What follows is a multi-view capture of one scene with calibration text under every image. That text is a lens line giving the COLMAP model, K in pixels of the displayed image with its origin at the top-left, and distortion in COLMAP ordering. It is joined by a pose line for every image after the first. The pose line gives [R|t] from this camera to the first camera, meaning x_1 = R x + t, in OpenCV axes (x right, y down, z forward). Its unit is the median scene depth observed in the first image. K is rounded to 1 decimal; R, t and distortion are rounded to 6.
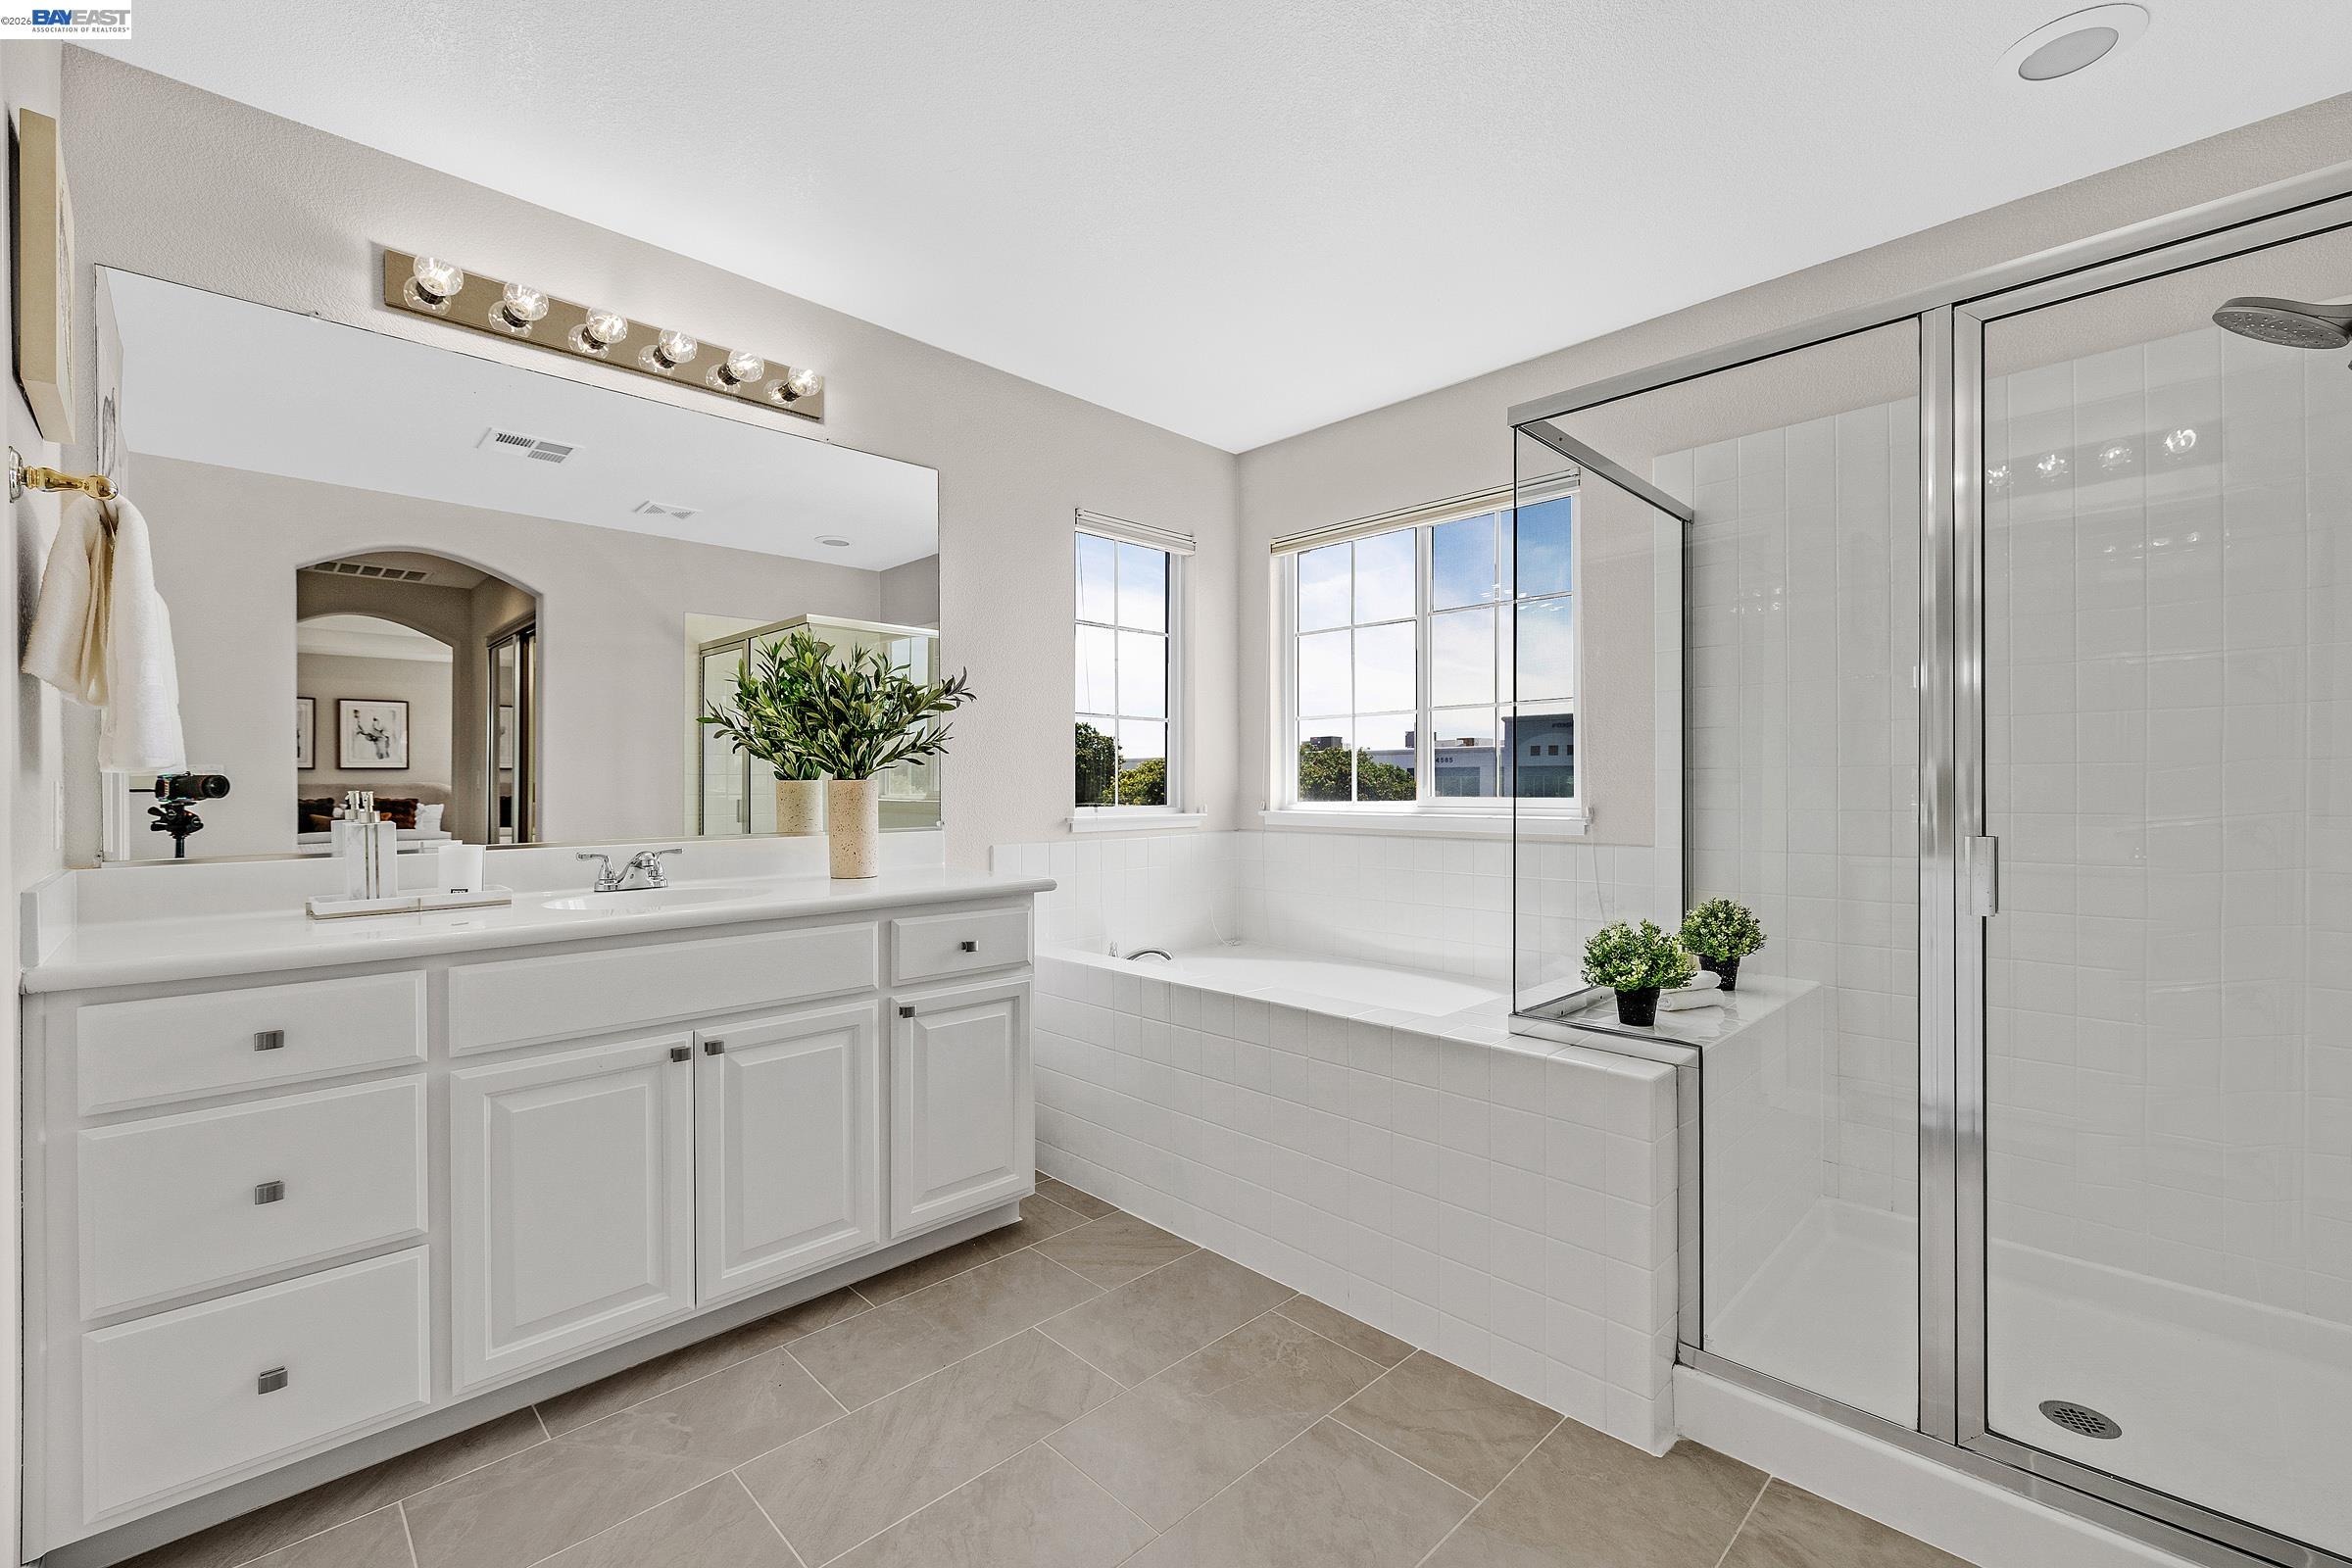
lens RADIAL K [[993.1, 0, 1181.7], [0, 993.1, 784.5], [0, 0, 1]] dist [0.005329, -0.000244]
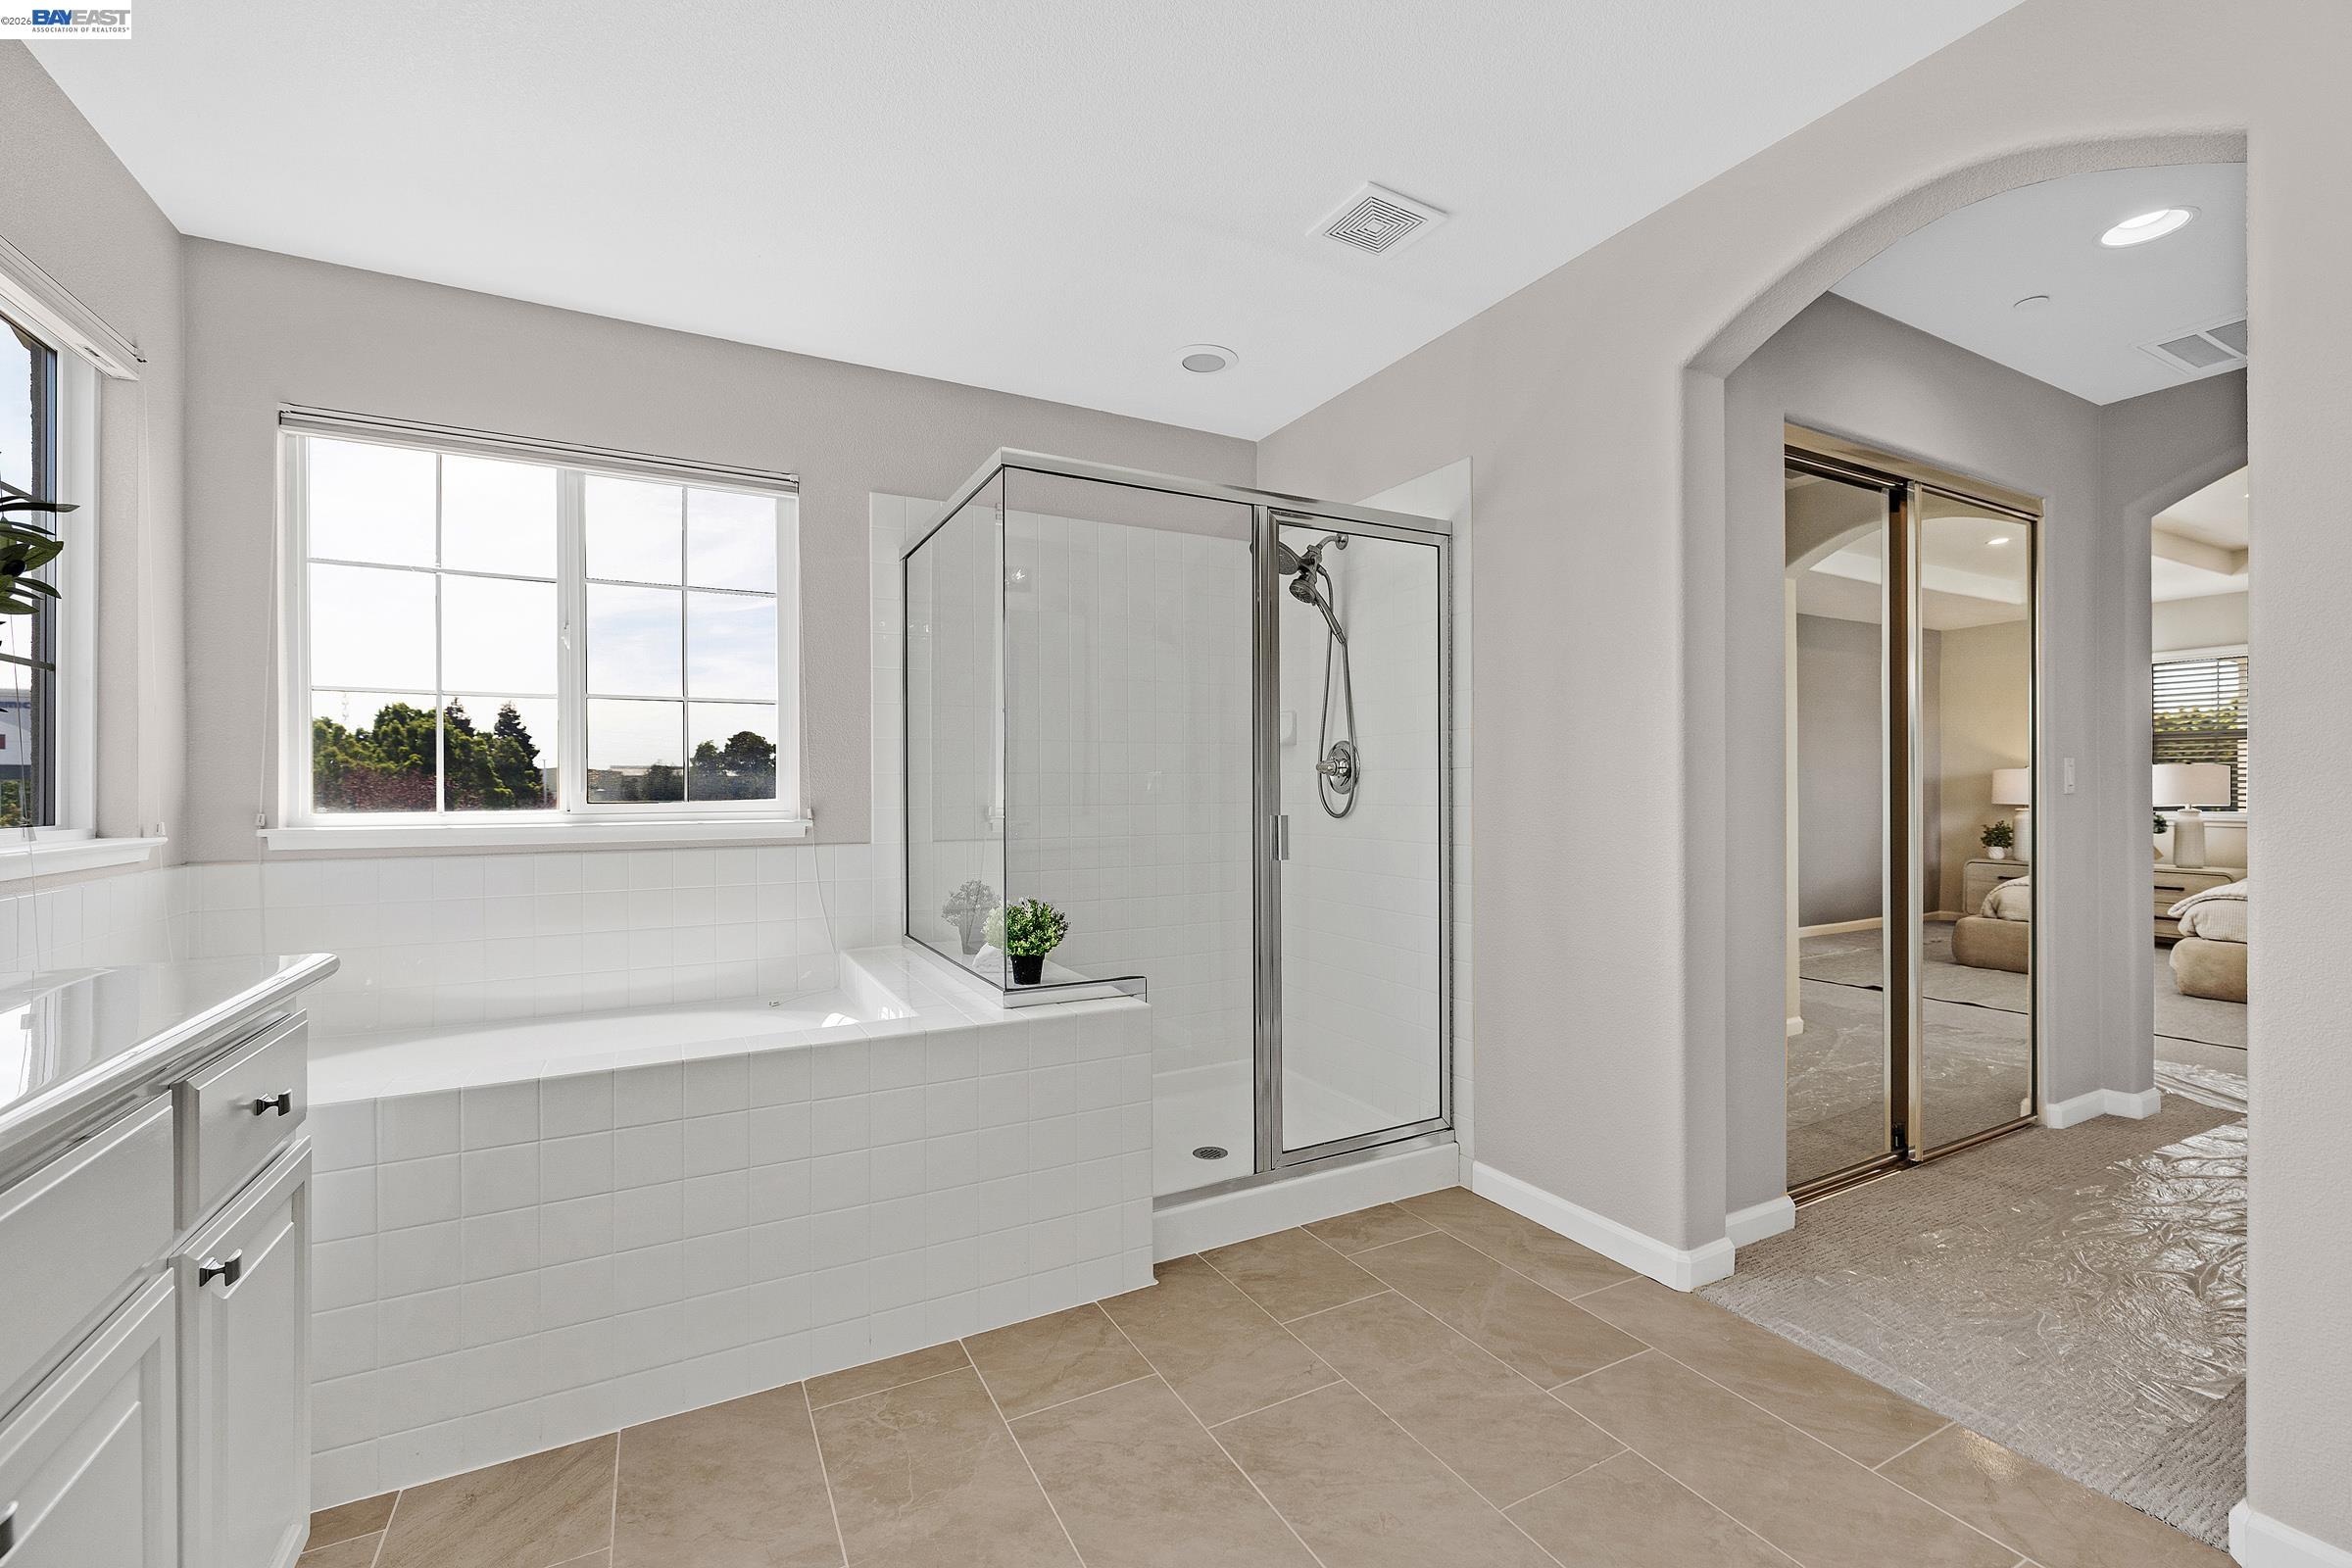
lens RADIAL K [[993.1, 0, 1189.3], [0, 993.1, 782.1], [0, 0, 1]] dist [0.005329, -0.000244]
pose [[0.274391, 0.008425, 0.961581, -0.583702], [0.003583, 0.999946, -0.009784, 0.007970], [-0.961611, 0.006130, 0.274346, 0.424326]]
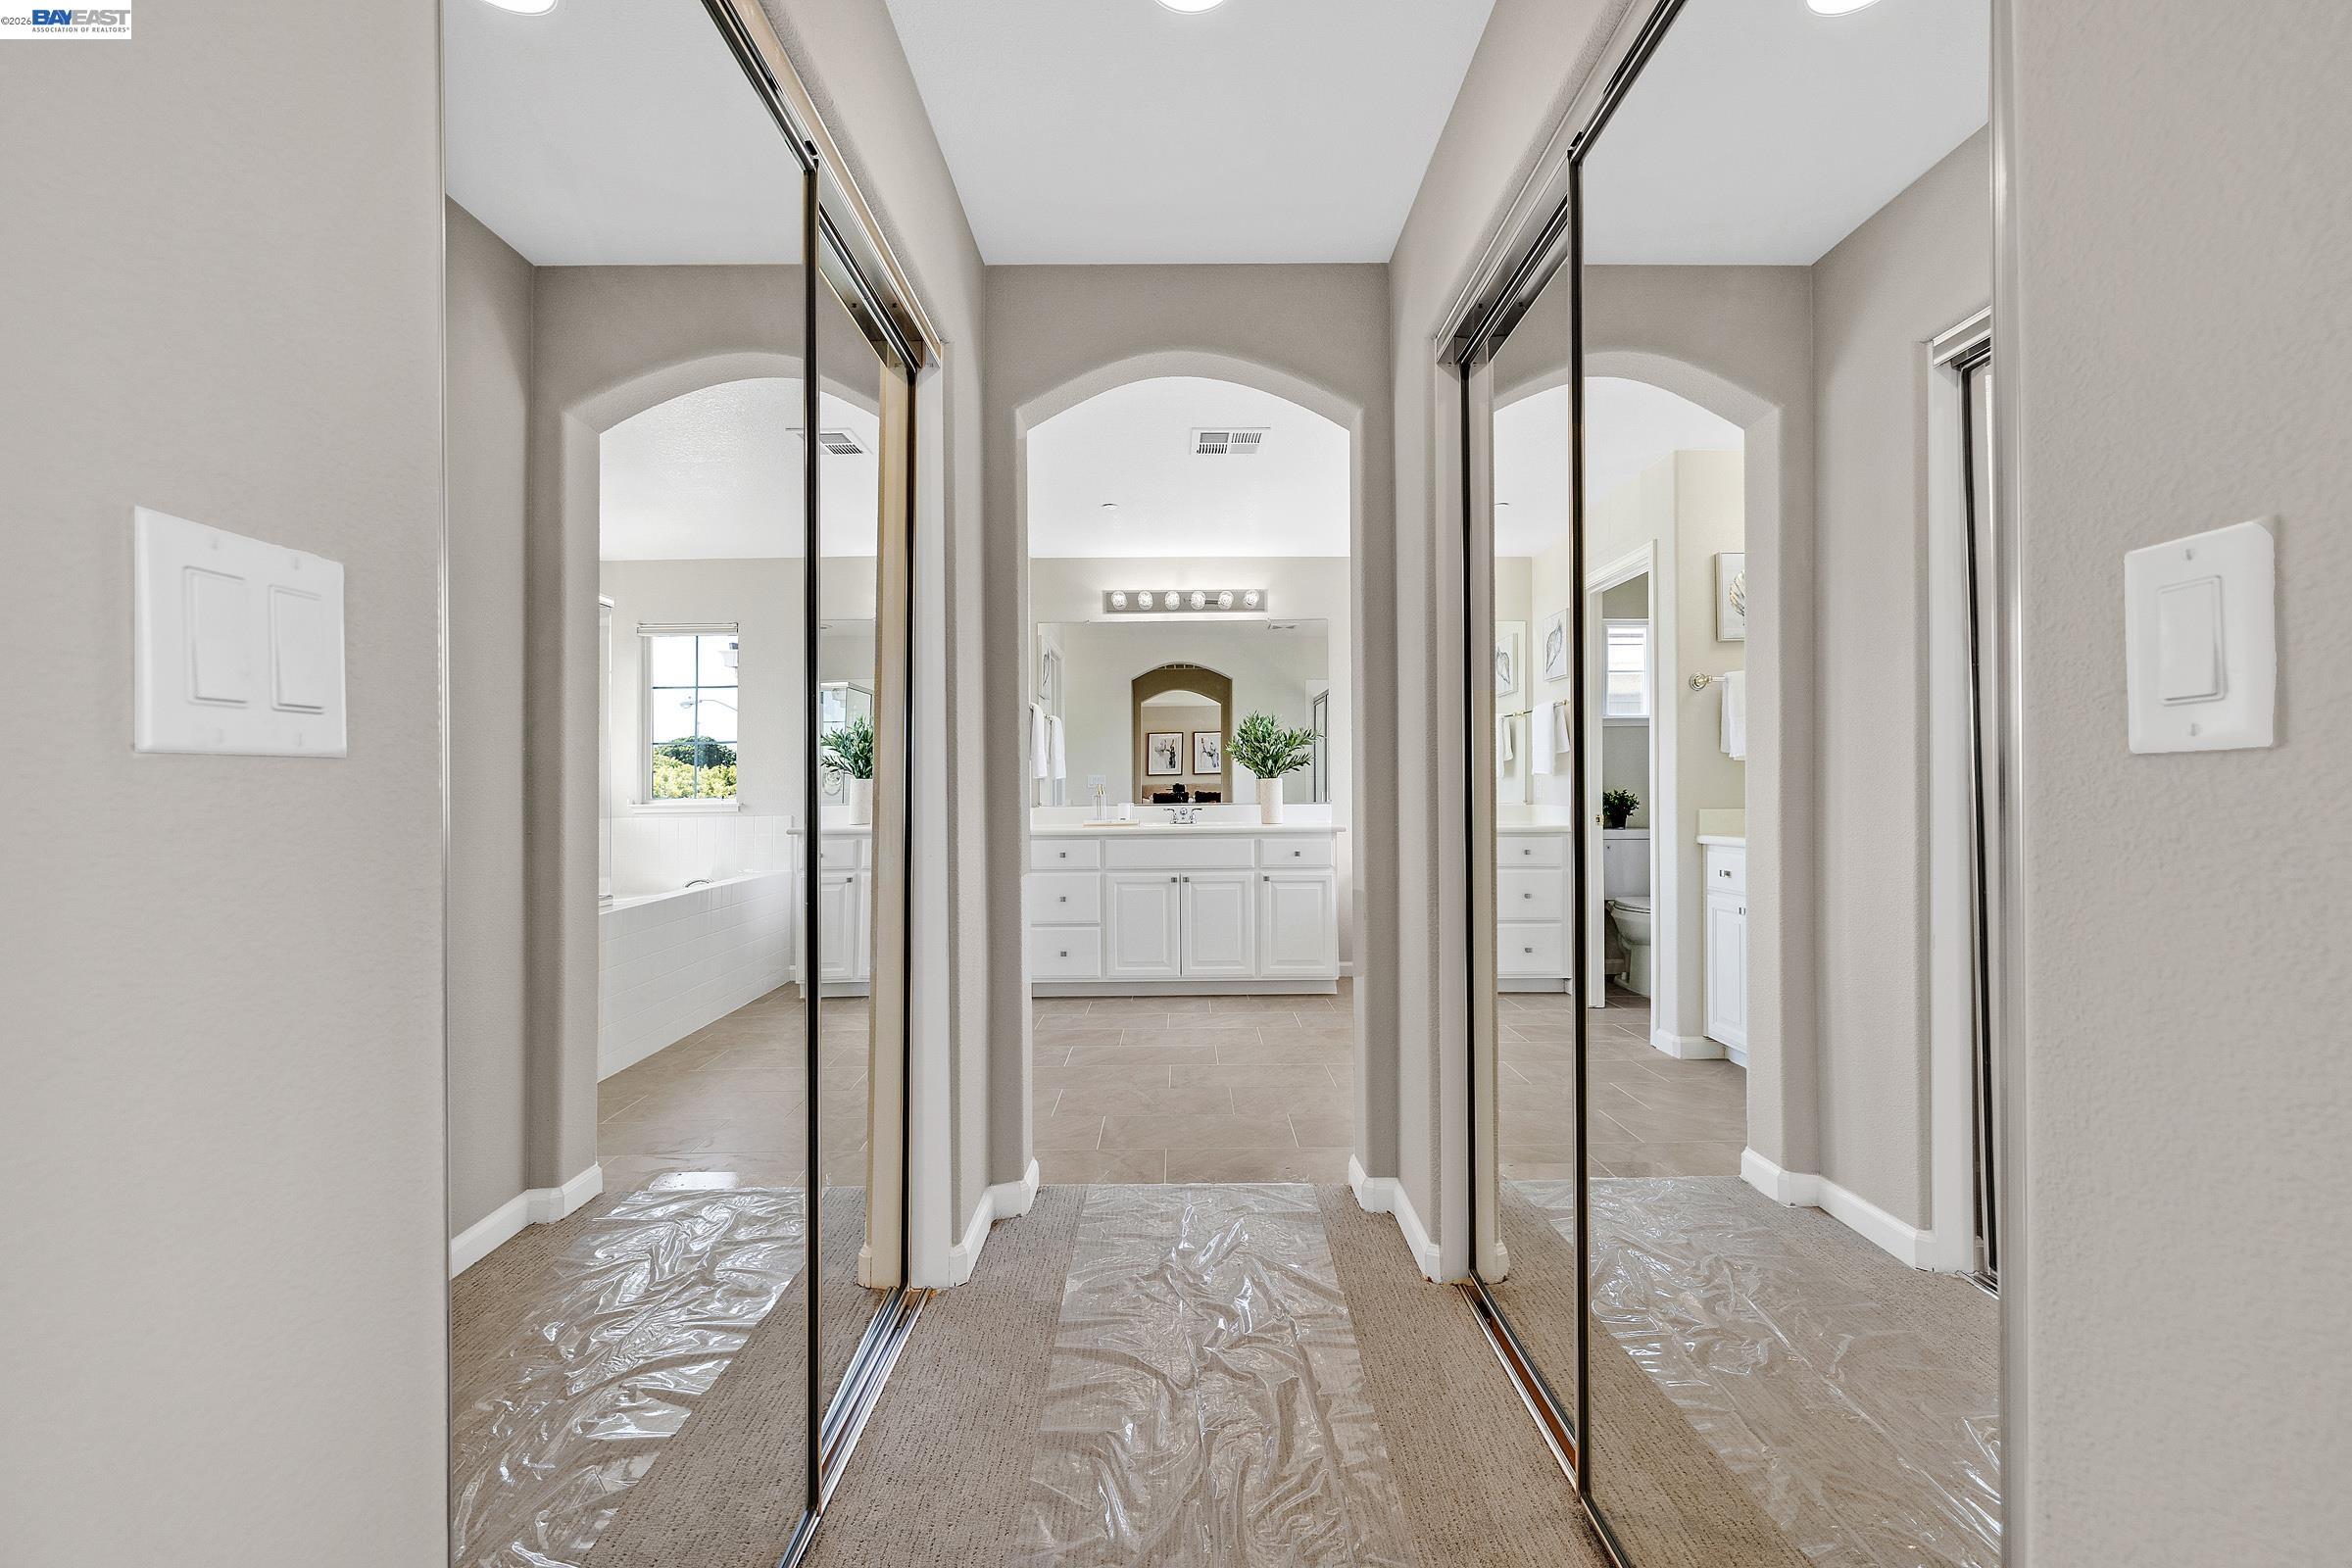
lens RADIAL K [[993.1, 0, 1177.3], [0, 993.1, 787.3], [0, 0, 1]] dist [0.005329, -0.000244]
pose [[0.712934, -0.002293, -0.701227, 1.181114], [0.004894, 0.999987, 0.001706, 0.011845], [0.701214, -0.004648, 0.712936, -0.777267]]
